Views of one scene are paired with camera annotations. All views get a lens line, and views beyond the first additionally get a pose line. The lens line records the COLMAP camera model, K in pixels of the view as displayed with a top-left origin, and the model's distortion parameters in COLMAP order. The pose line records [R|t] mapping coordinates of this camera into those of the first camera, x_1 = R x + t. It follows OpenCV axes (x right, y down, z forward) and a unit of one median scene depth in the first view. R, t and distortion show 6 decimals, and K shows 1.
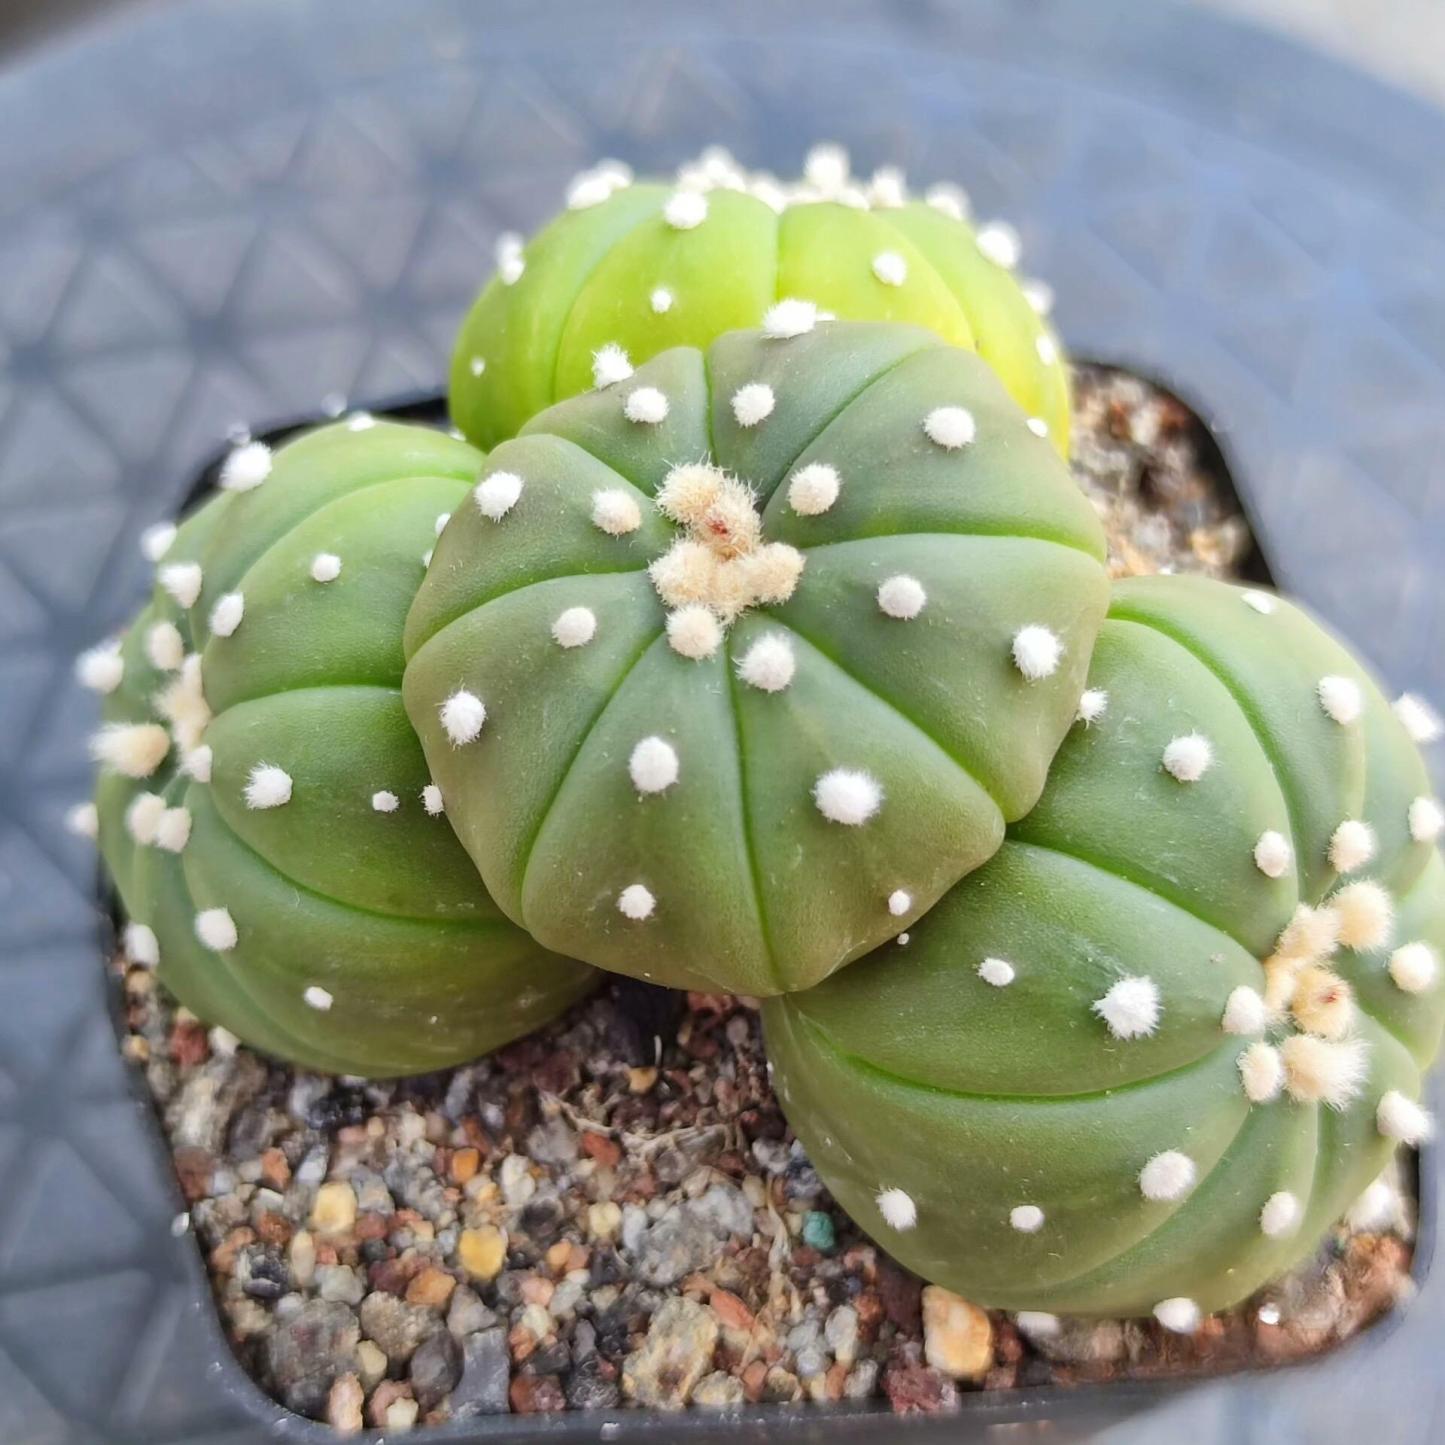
lens RADIAL K [[2967.1, 0, 712.1], [0, 2967.1, 722.3], [0, 0, 1]] dist [0.128893, 0.000000]
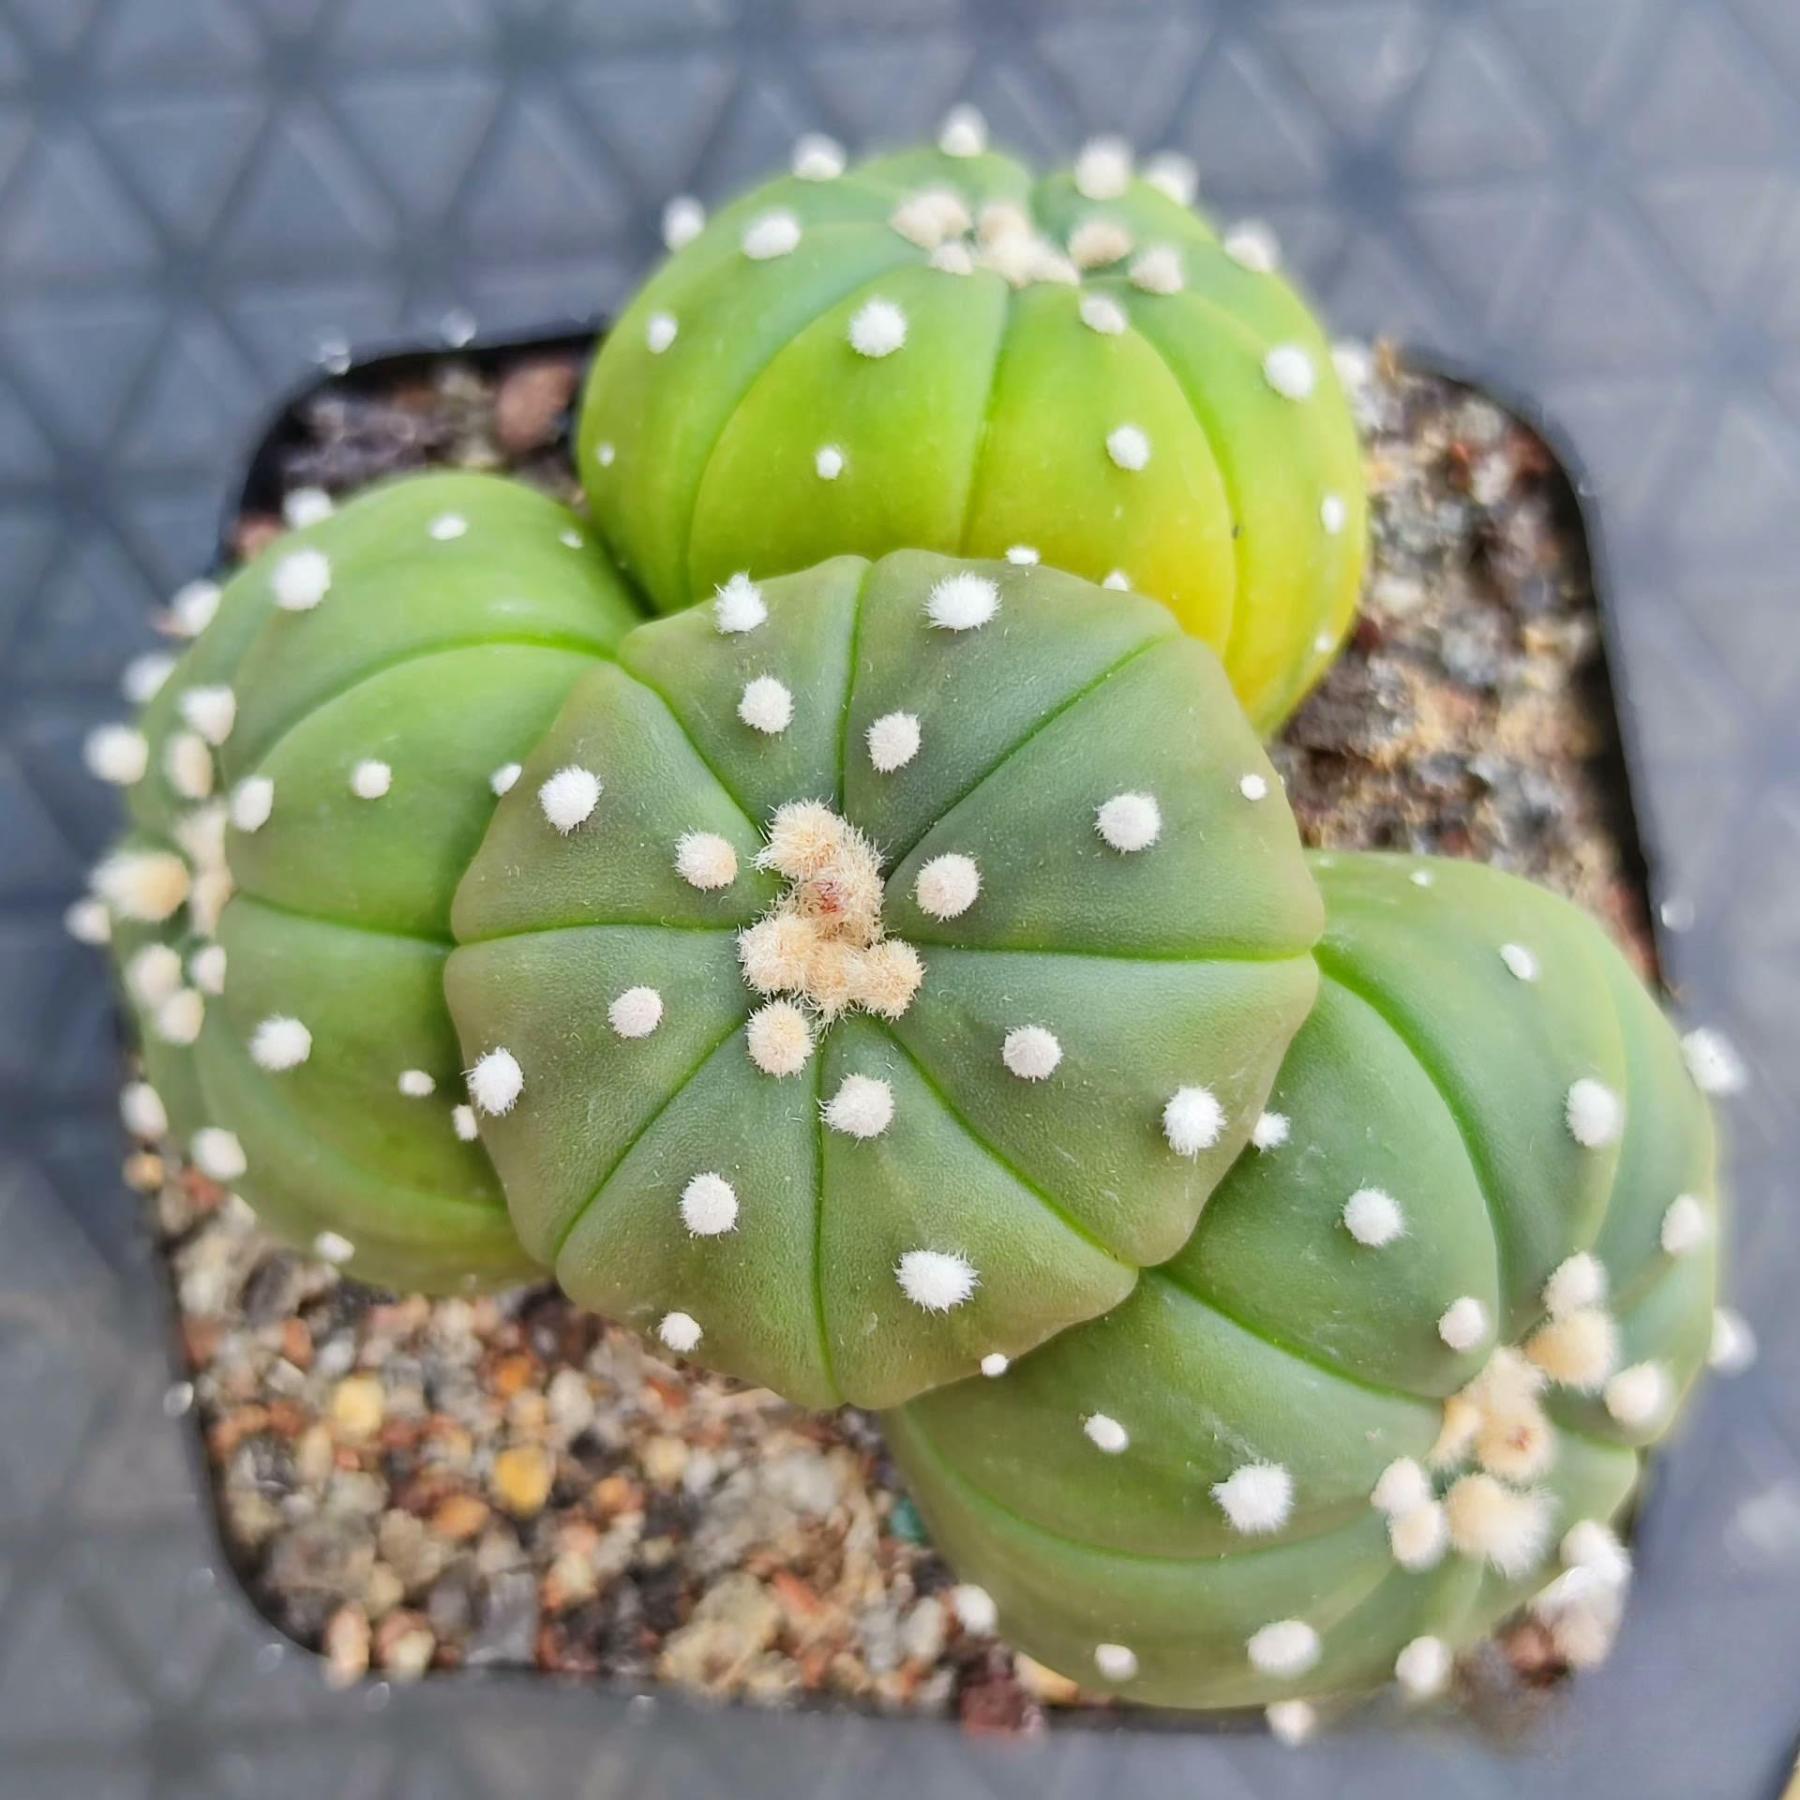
lens RADIAL K [[3696.0, 0, 907.6], [0, 3696.0, 904.7], [0, 0, 1]] dist [0.128893, 0.000000]
pose [[0.990939, 0.128073, -0.040451, 0.061179], [-0.107588, 0.937217, 0.331738, -0.381443], [0.080398, -0.324380, 0.942504, 0.054467]]
